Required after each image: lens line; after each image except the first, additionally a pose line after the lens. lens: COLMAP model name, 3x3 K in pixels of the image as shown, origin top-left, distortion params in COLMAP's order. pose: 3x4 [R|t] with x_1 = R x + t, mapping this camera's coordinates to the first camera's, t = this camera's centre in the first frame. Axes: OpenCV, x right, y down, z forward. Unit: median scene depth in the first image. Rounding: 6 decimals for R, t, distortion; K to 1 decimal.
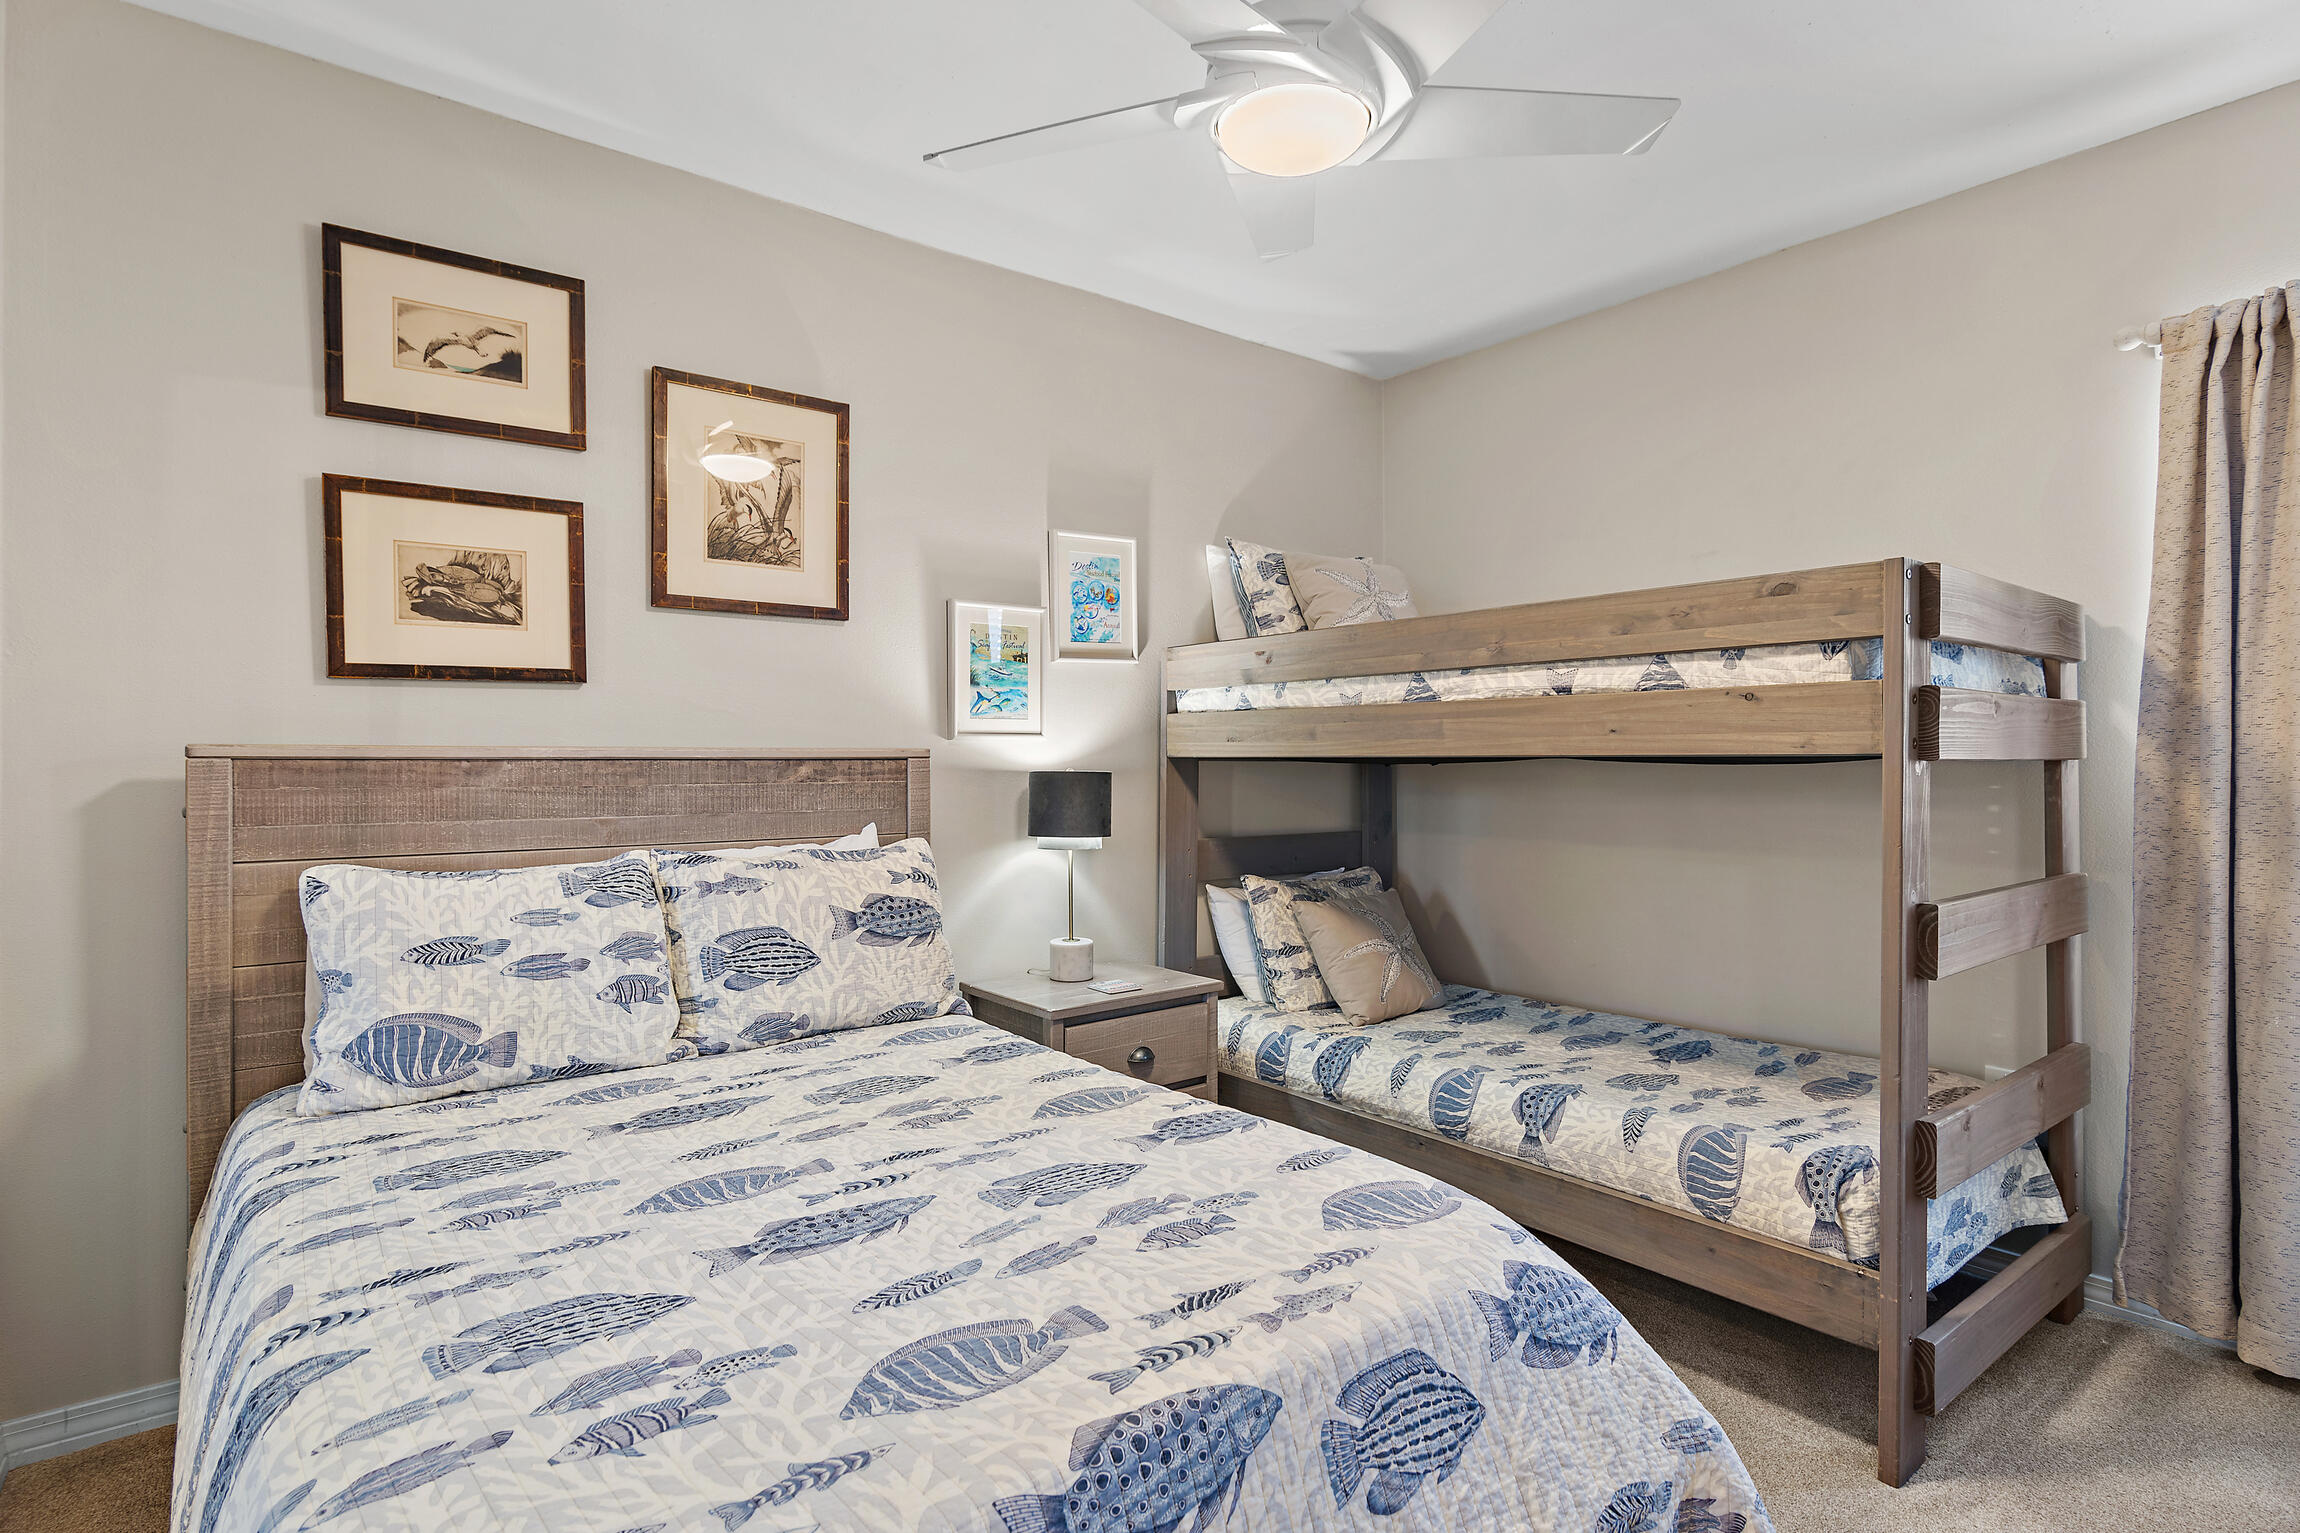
lens RADIAL K [[1143.0, 0, 1158.5], [0, 1143.0, 762.0], [0, 0, 1]] dist [-0.001378, -0.000238]
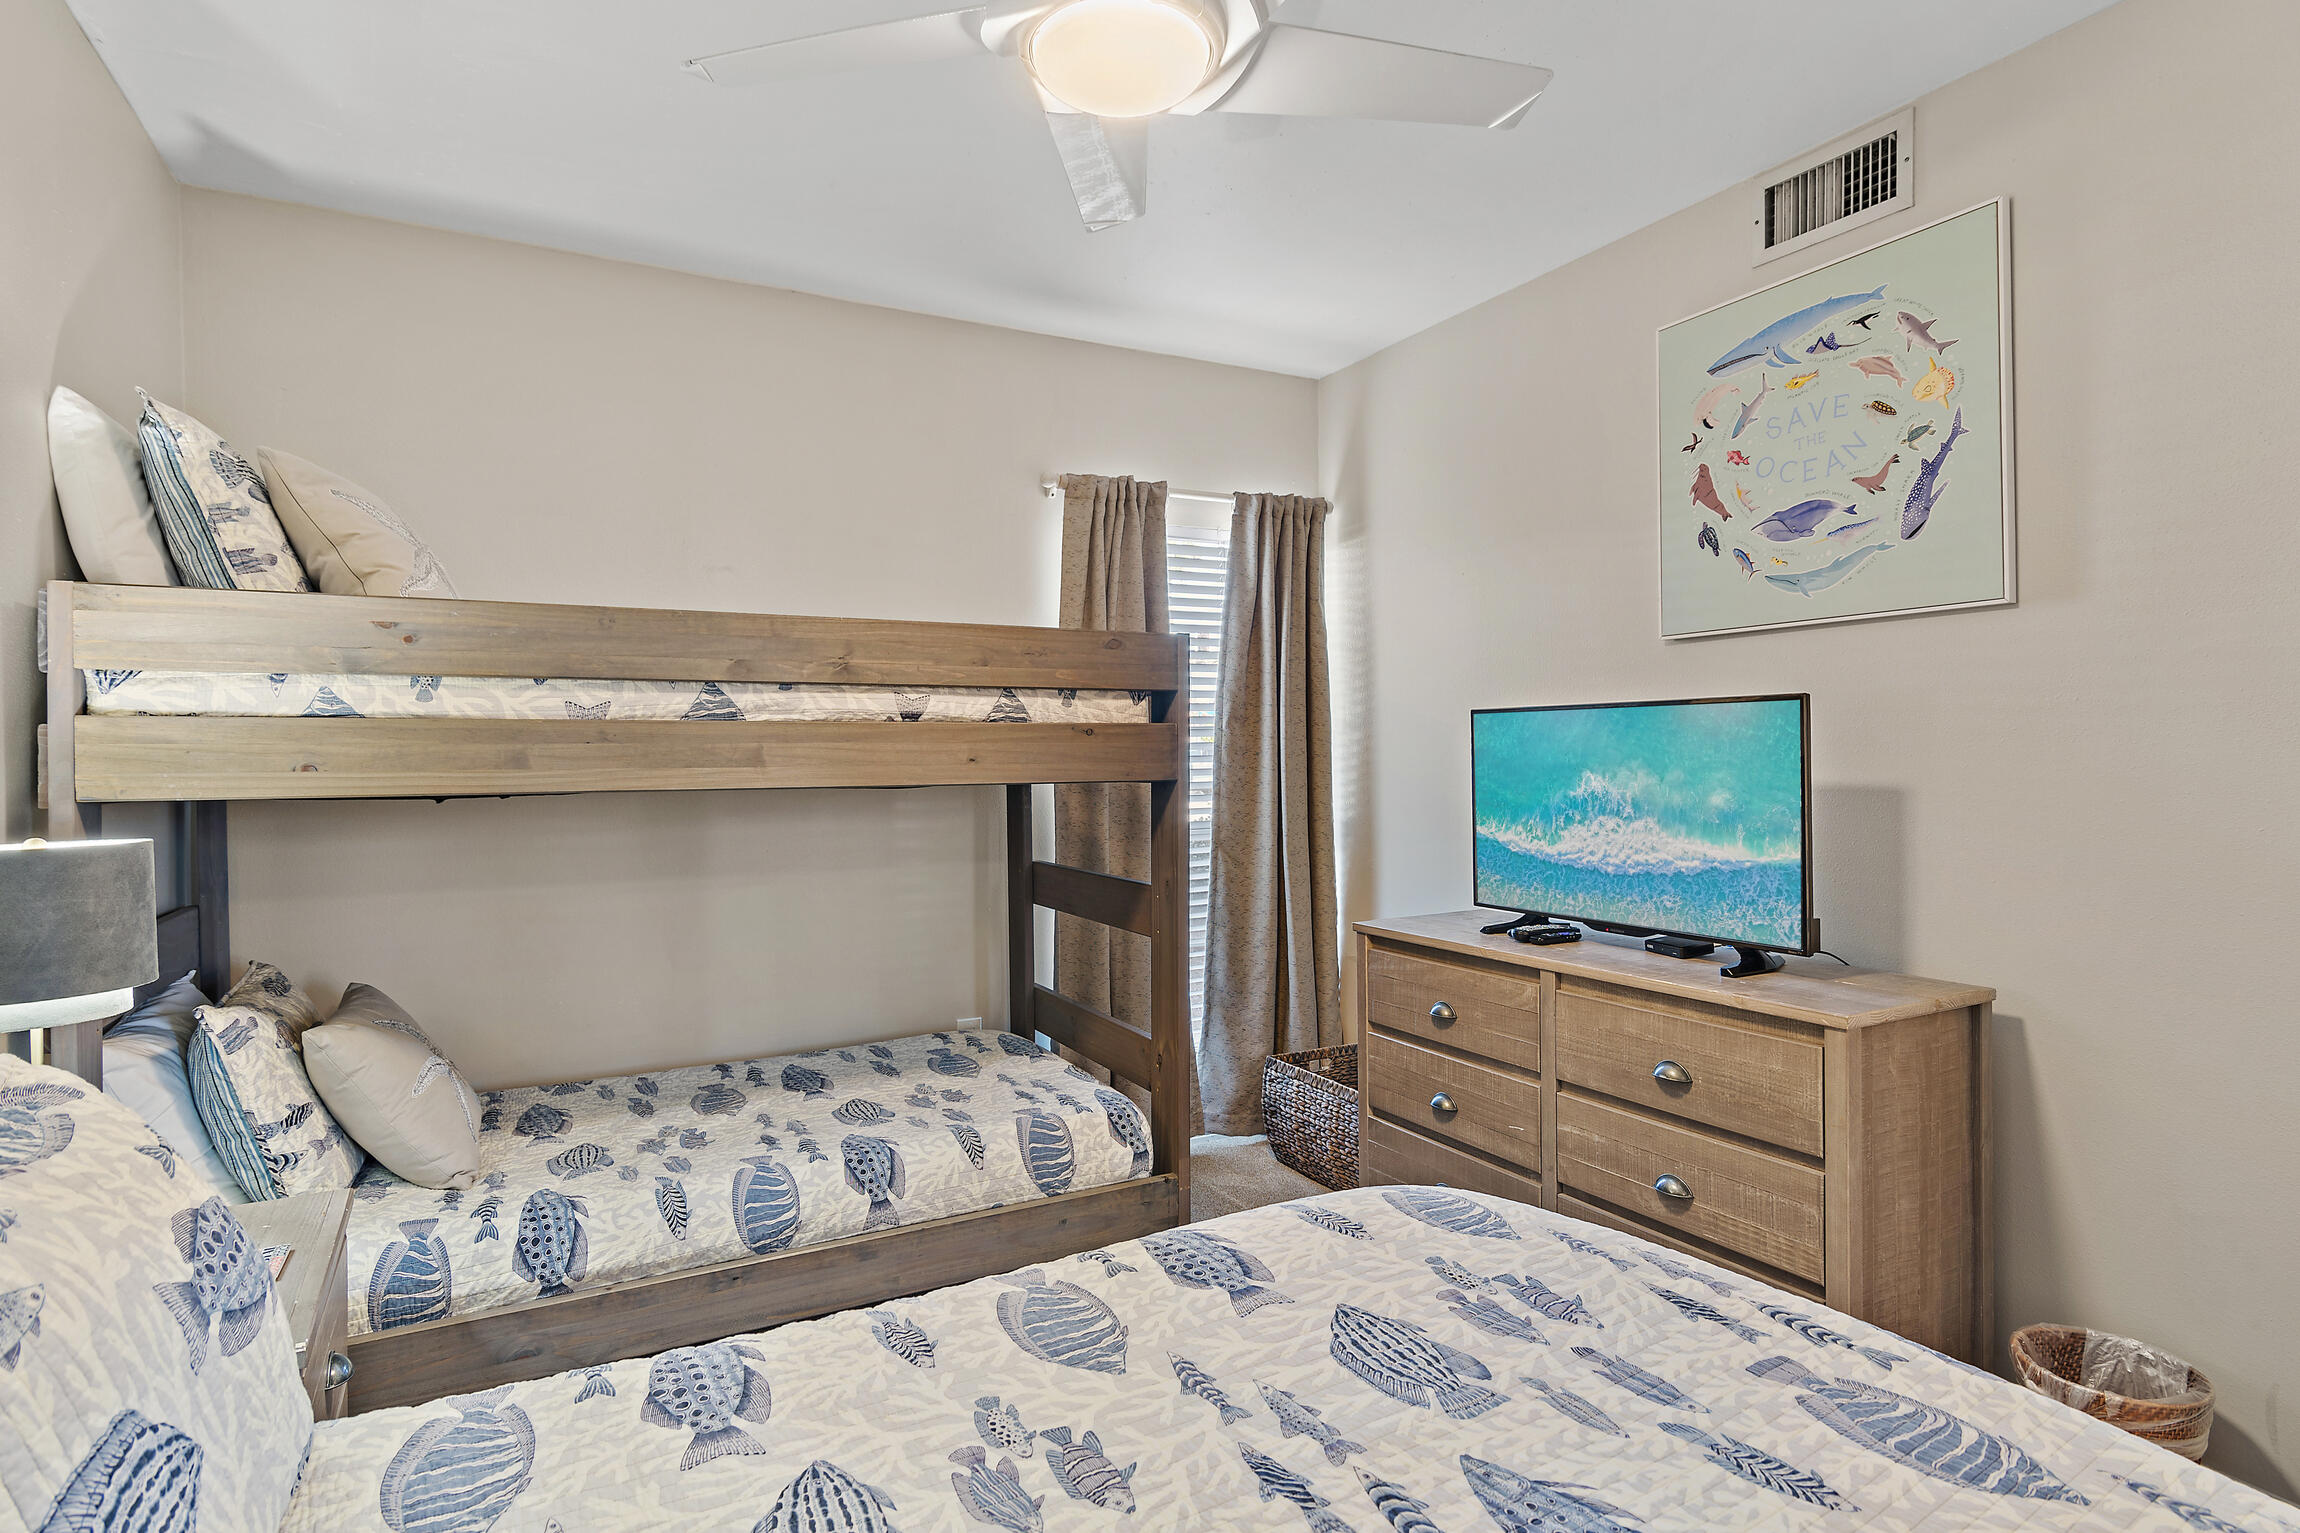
lens RADIAL K [[1143.0, 0, 1157.7], [0, 1143.0, 761.8], [0, 0, 1]] dist [-0.001378, -0.000238]
pose [[0.197846, -0.009003, 0.980192, -0.529727], [0.008366, 0.999937, 0.007495, -0.030133], [-0.980197, 0.006717, 0.197909, 0.603533]]
